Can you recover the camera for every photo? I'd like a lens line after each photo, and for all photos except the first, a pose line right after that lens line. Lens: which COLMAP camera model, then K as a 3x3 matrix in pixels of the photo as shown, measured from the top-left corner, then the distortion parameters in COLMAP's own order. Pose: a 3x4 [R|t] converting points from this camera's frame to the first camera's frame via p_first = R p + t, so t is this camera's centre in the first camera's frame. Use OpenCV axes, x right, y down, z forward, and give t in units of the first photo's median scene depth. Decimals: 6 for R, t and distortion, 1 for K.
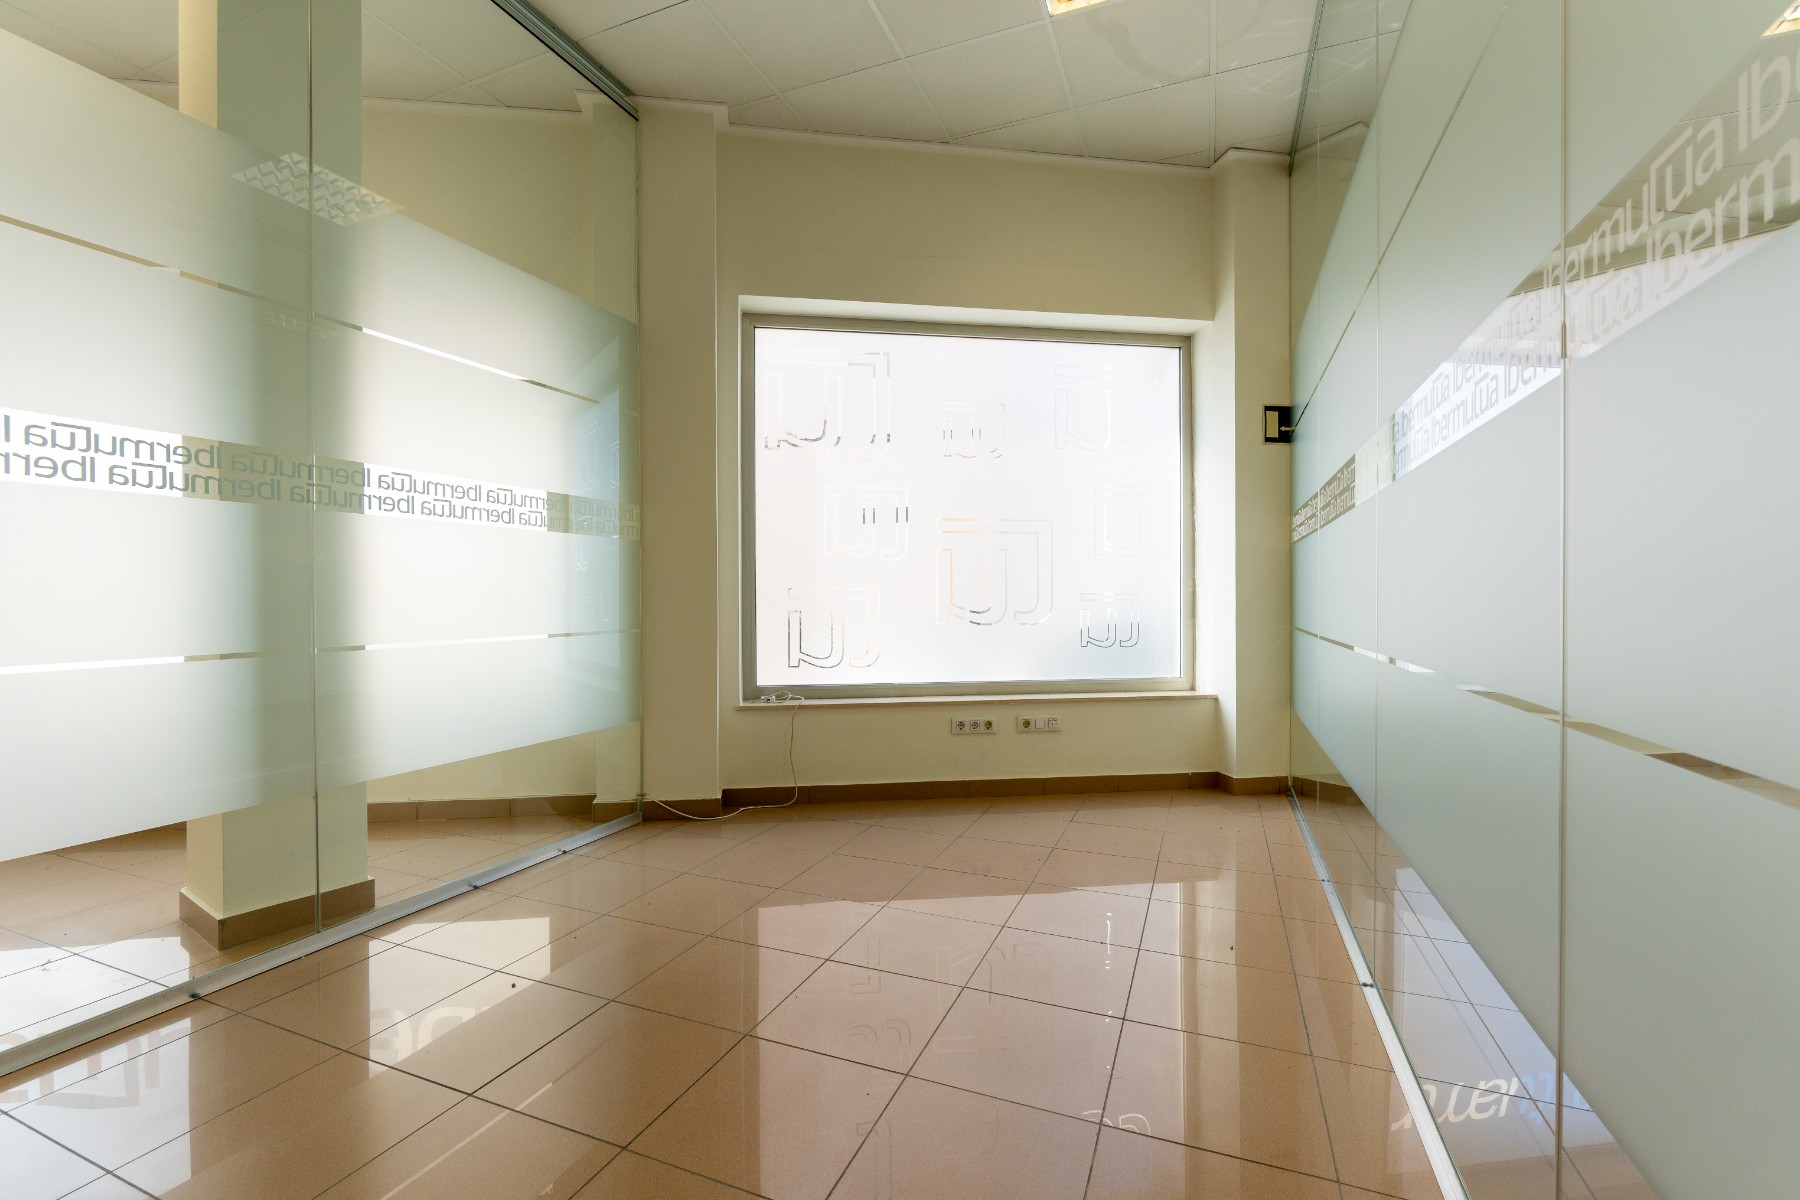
lens RADIAL K [[764.9, 0, 890.7], [0, 764.9, 603.1], [0, 0, 1]] dist [0.001505, -0.000102]
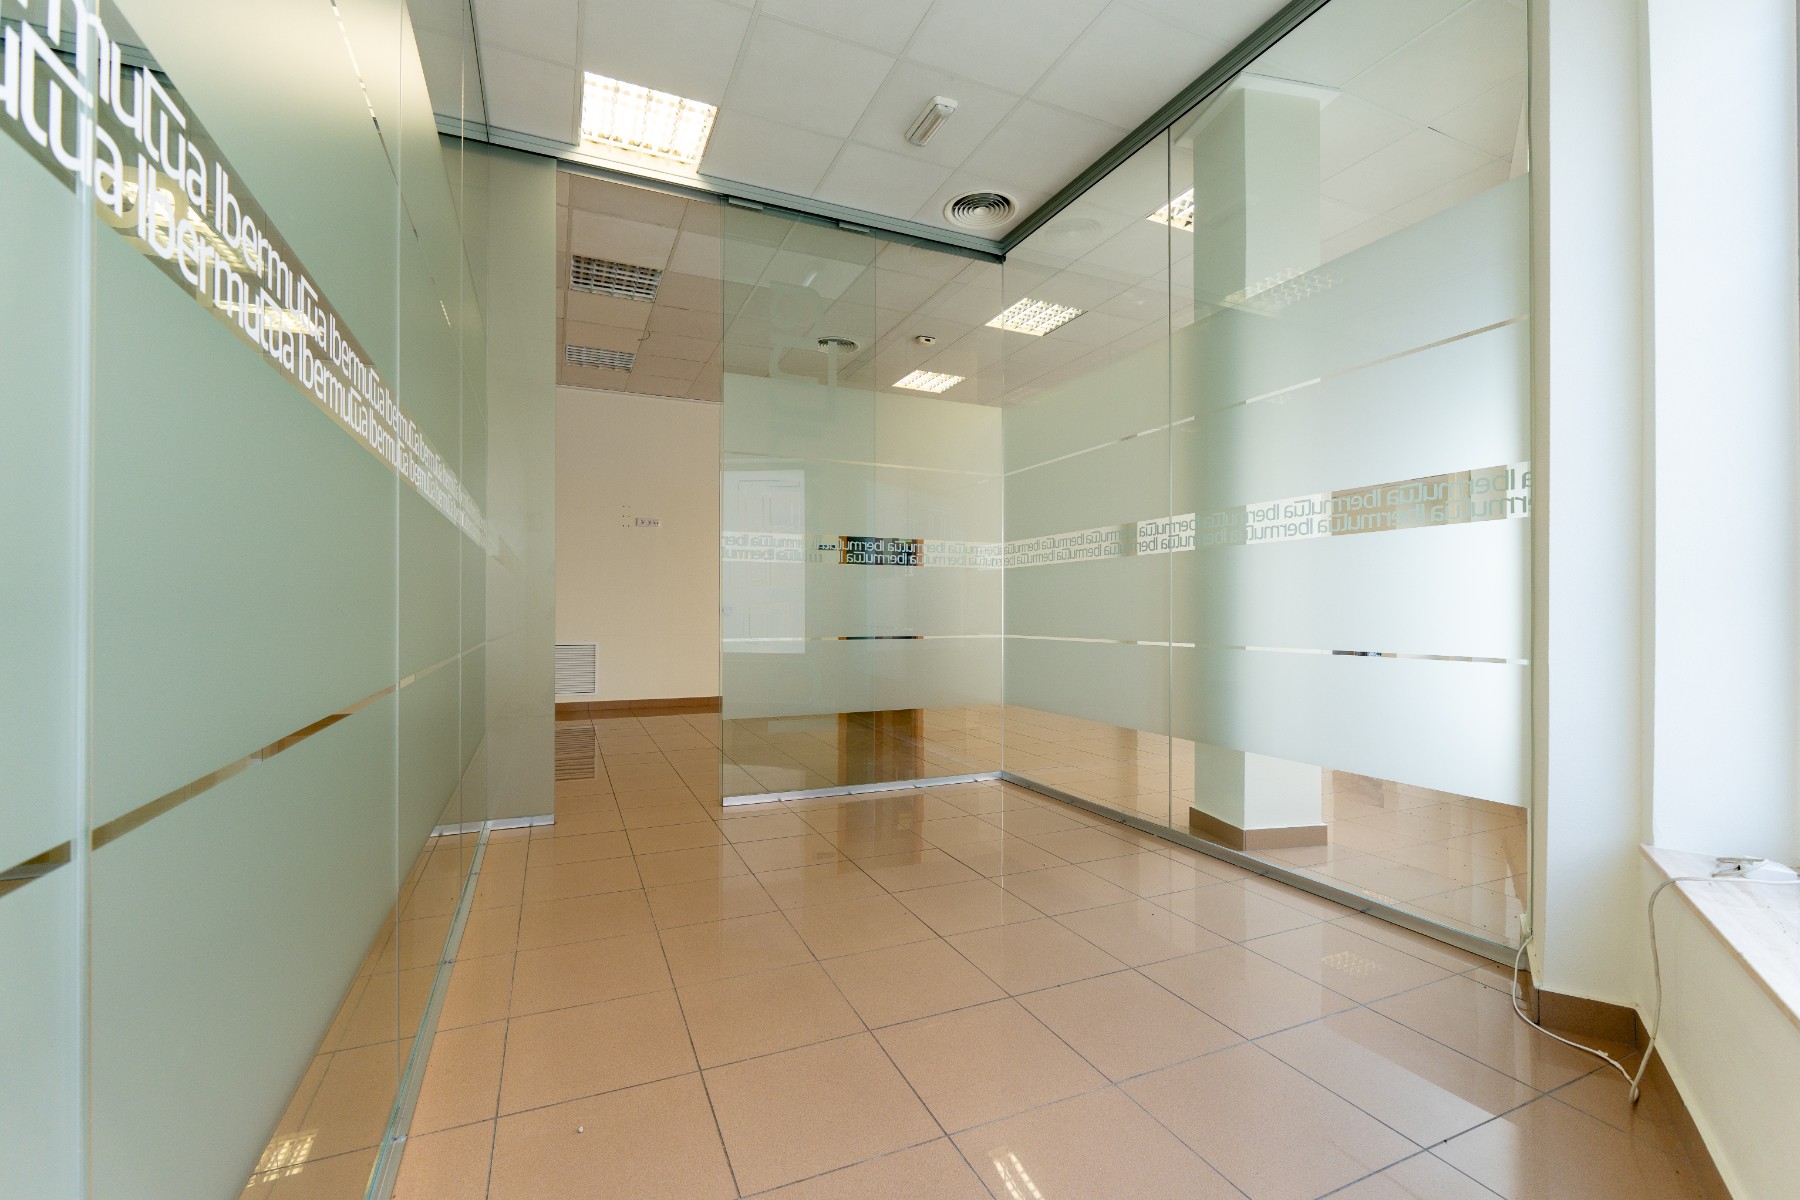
lens RADIAL K [[764.9, 0, 890.7], [0, 764.9, 603.1], [0, 0, 1]] dist [0.001505, -0.000102]
pose [[-0.685107, -0.005307, -0.728423, 0.627954], [-0.005488, 0.999983, -0.002124, -0.011226], [0.728422, 0.002542, -0.685124, 1.380119]]
